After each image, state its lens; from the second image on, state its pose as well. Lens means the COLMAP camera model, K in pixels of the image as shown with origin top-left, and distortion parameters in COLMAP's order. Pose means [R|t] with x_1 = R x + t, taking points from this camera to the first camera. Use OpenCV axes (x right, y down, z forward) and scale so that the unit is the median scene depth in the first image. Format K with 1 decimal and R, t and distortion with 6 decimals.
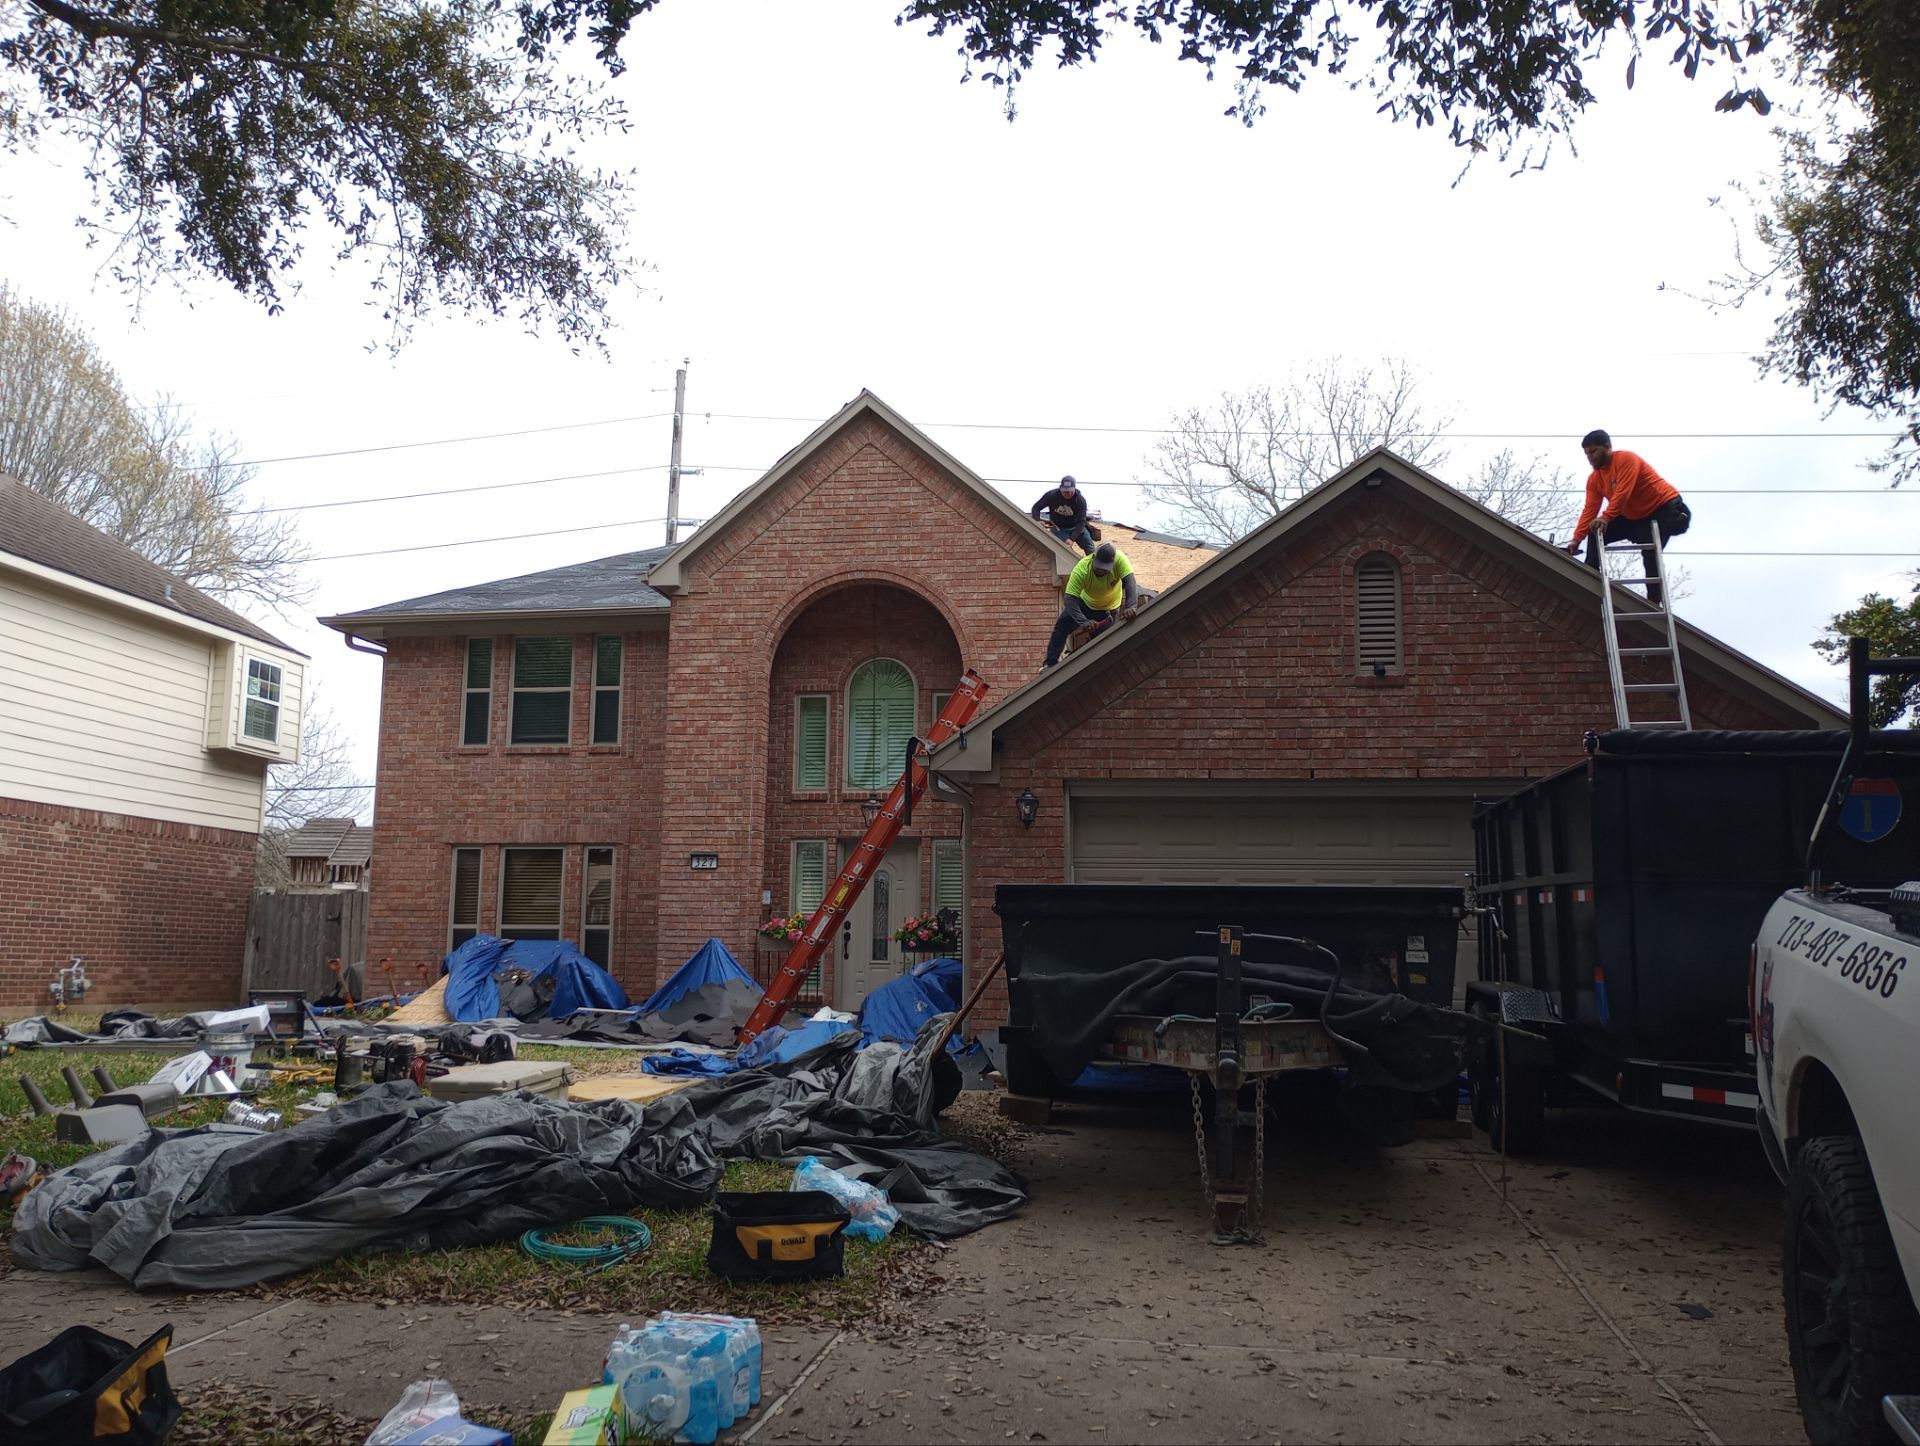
lens RADIAL K [[1611.8, 0, 886.2], [0, 1611.8, 720.3], [0, 0, 1]] dist [0.078011, -0.084164]
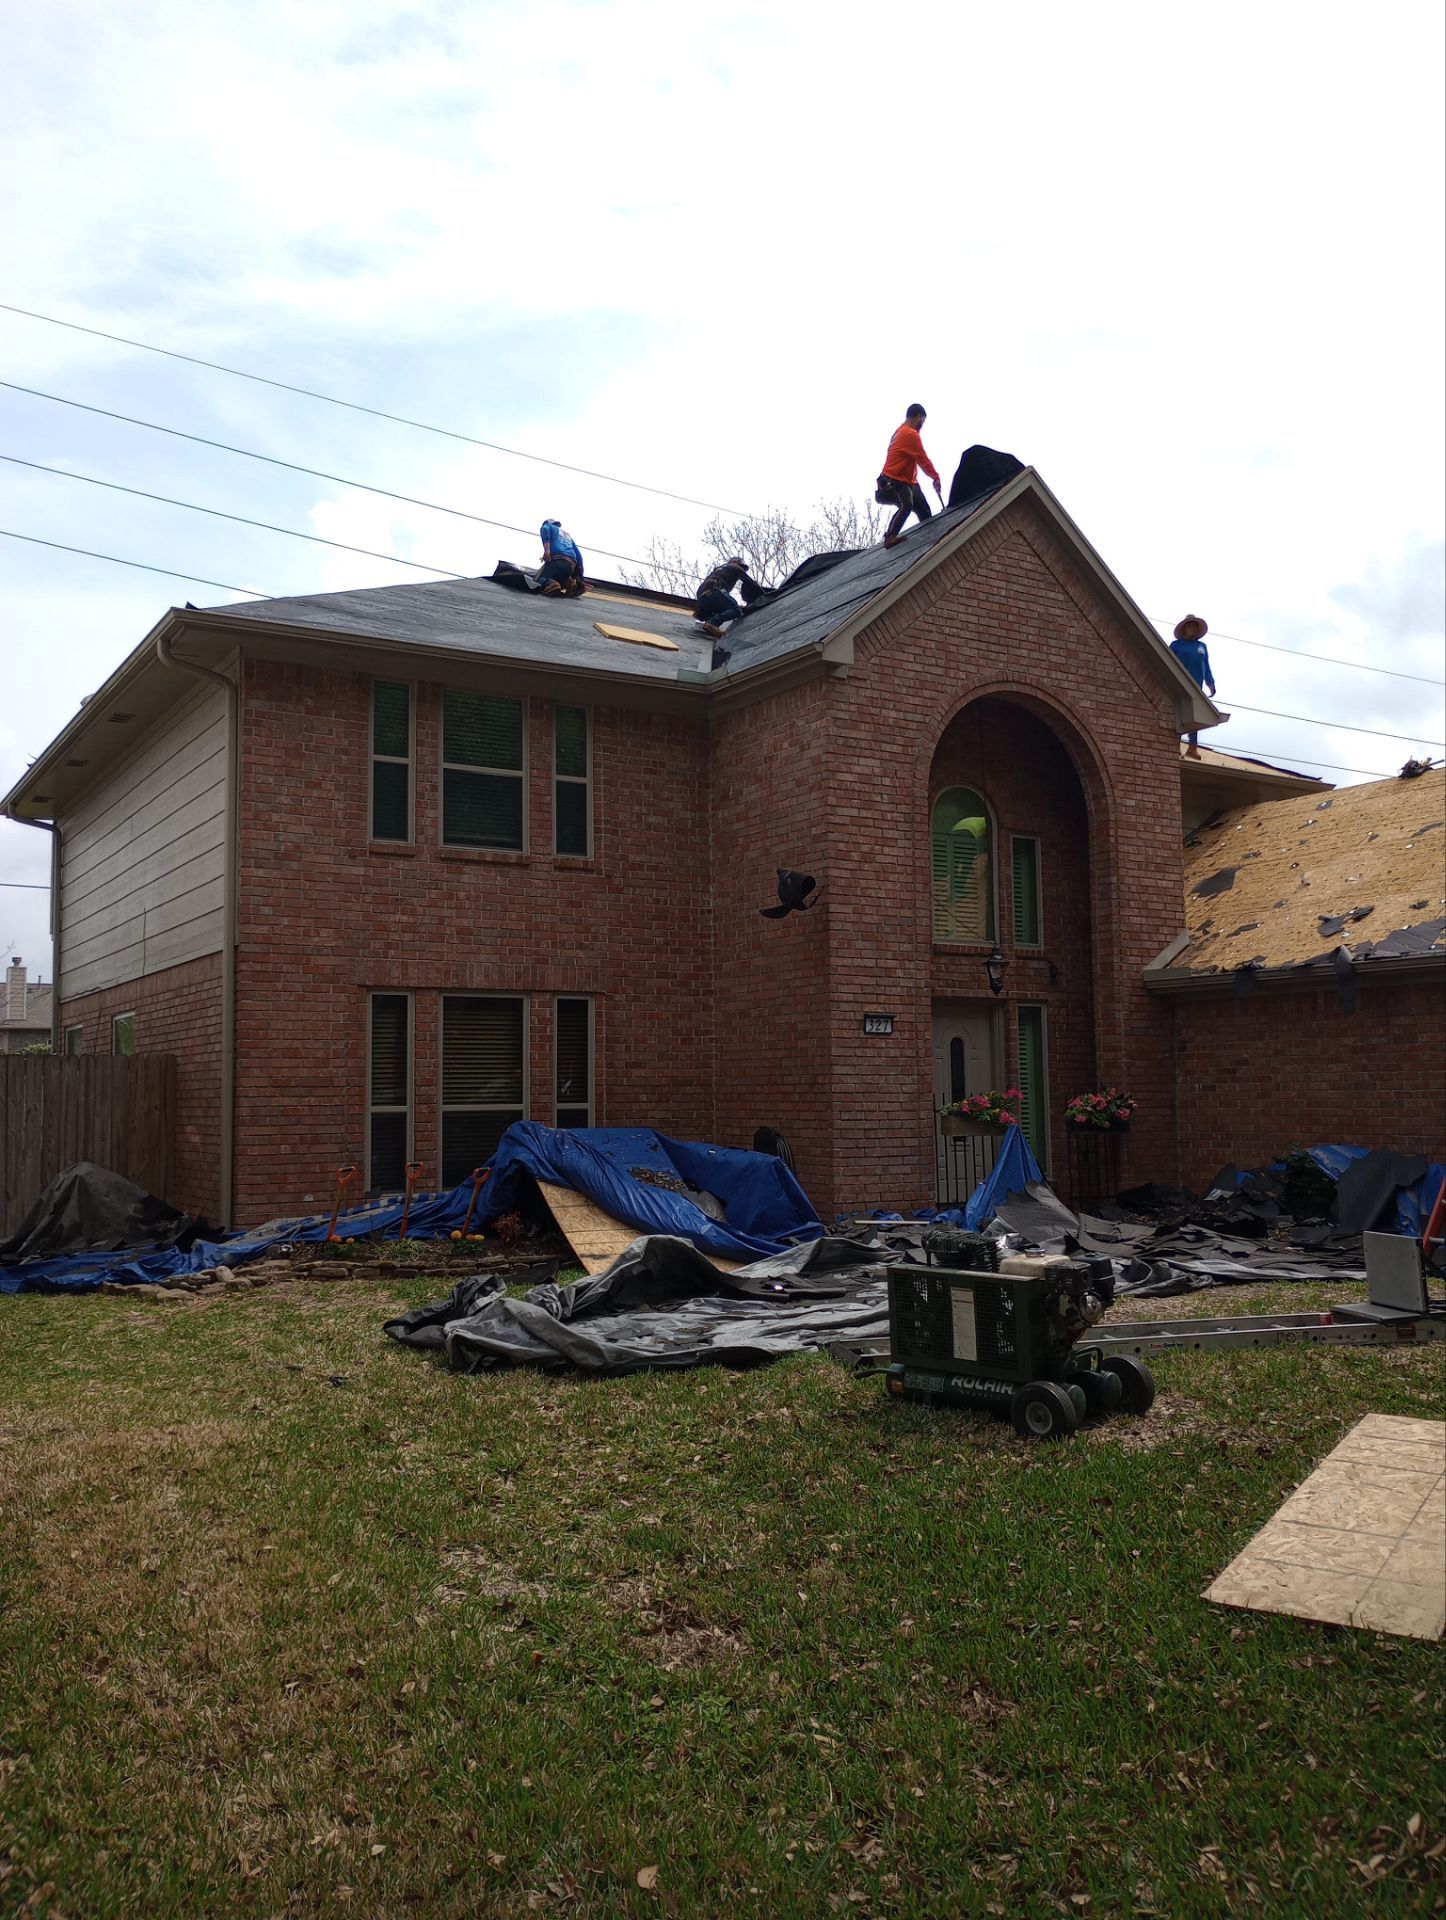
lens RADIAL K [[1611.8, 0, 717.9], [0, 1611.8, 954.9], [0, 0, 1]] dist [0.078011, -0.084164]
pose [[0.738318, 0.039142, 0.673315, -0.692772], [-0.081679, 0.996156, 0.031654, 0.034689], [-0.669488, -0.078367, 0.738677, 0.468783]]
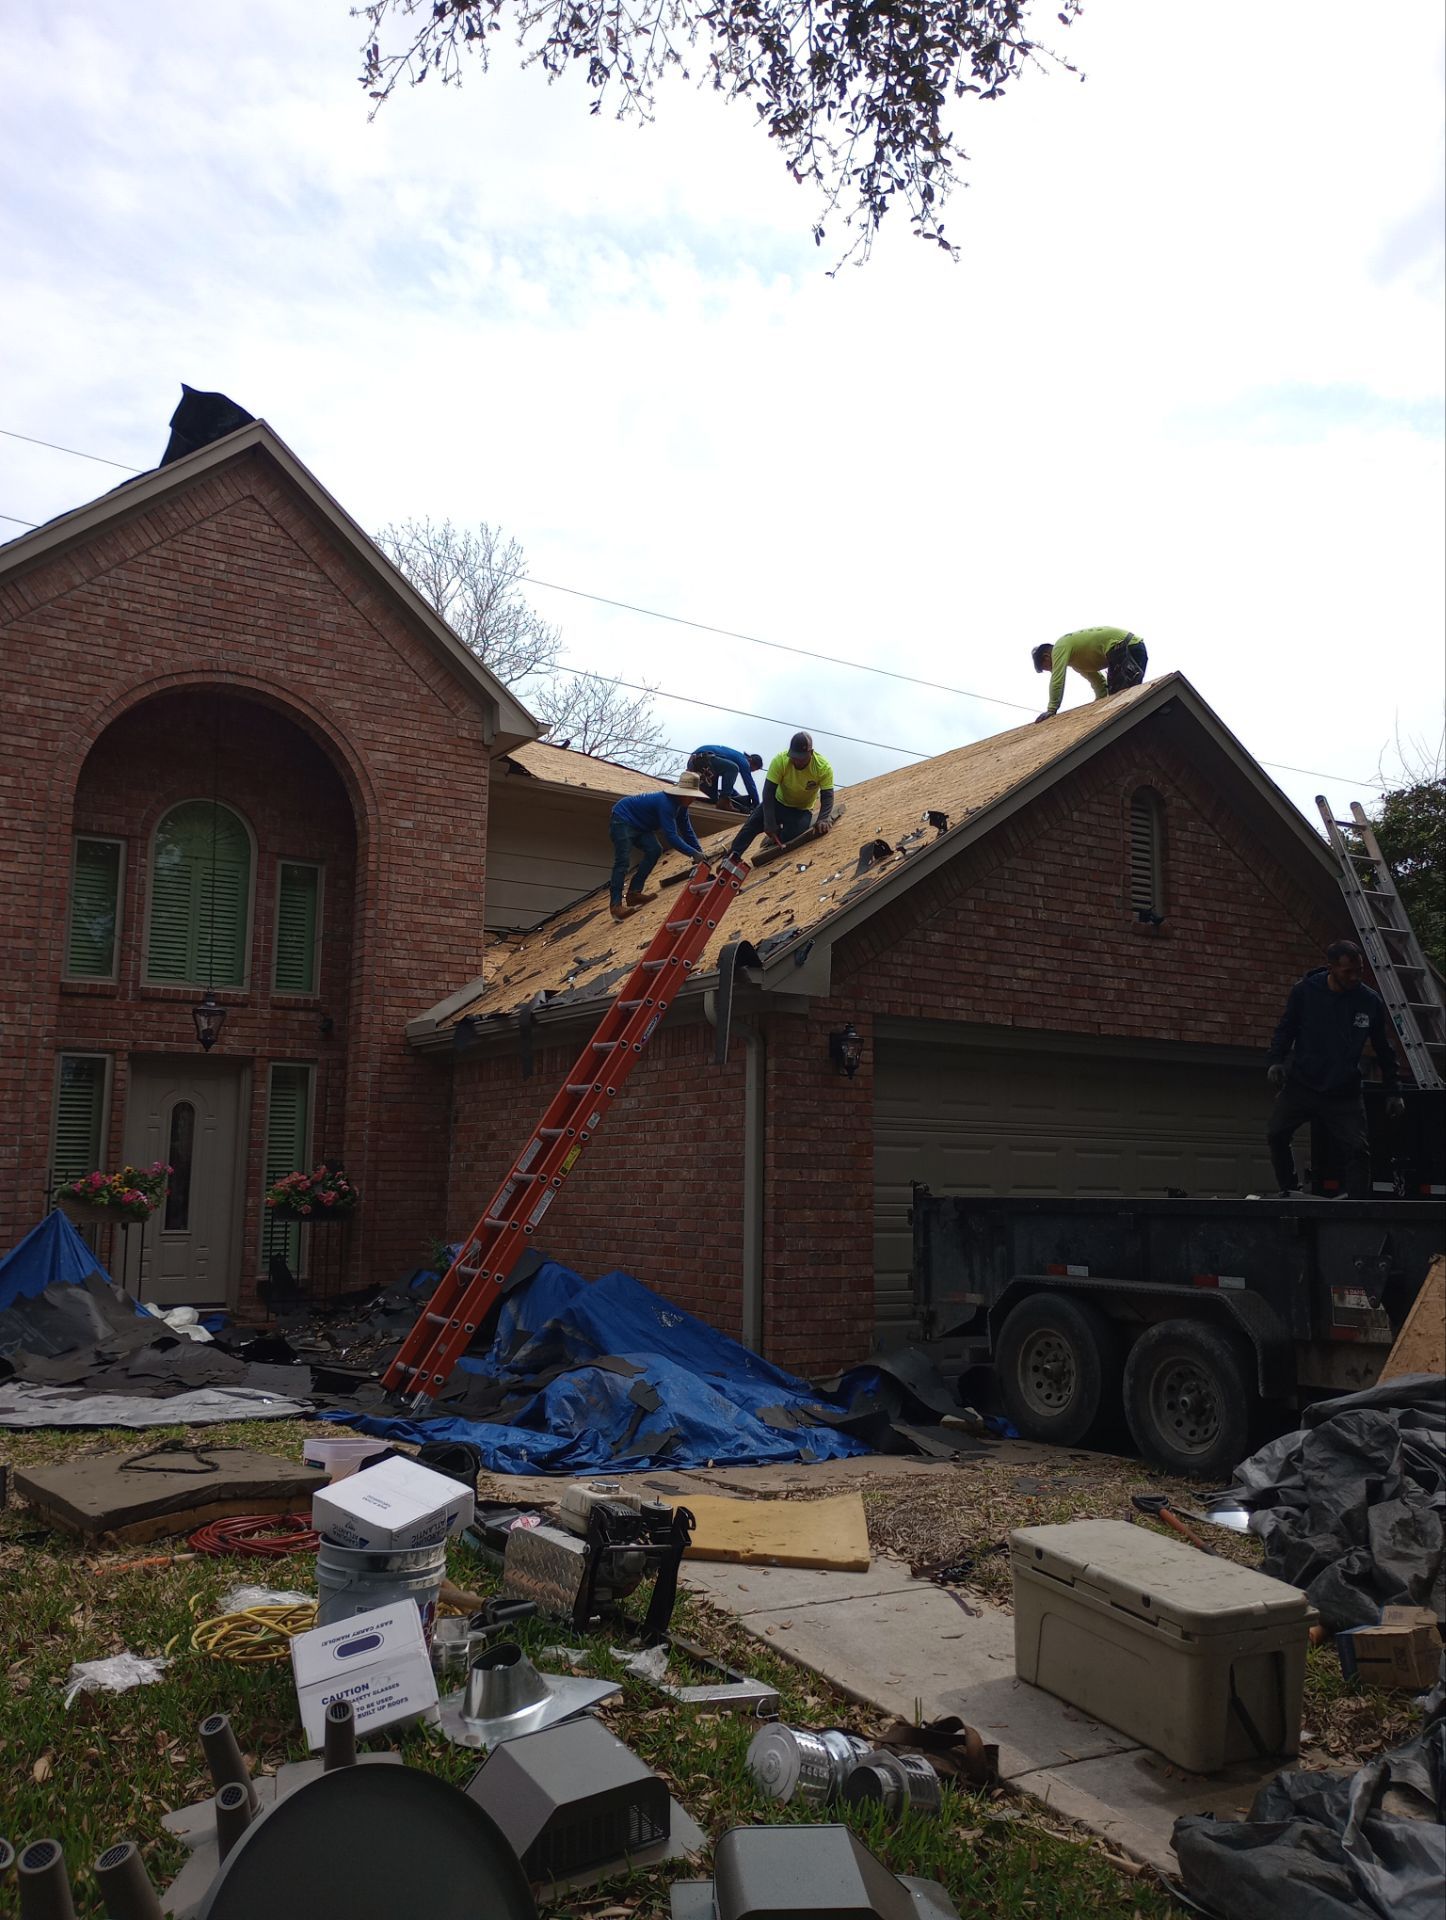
lens RADIAL K [[1611.8, 0, 702.3], [0, 1611.8, 946.7], [0, 0, 1]] dist [0.078011, -0.084164]
pose [[0.741765, 0.091941, 0.664328, -0.320925], [-0.101393, 0.994546, -0.024431, 0.021668], [-0.662951, -0.049236, 0.747042, 0.333113]]
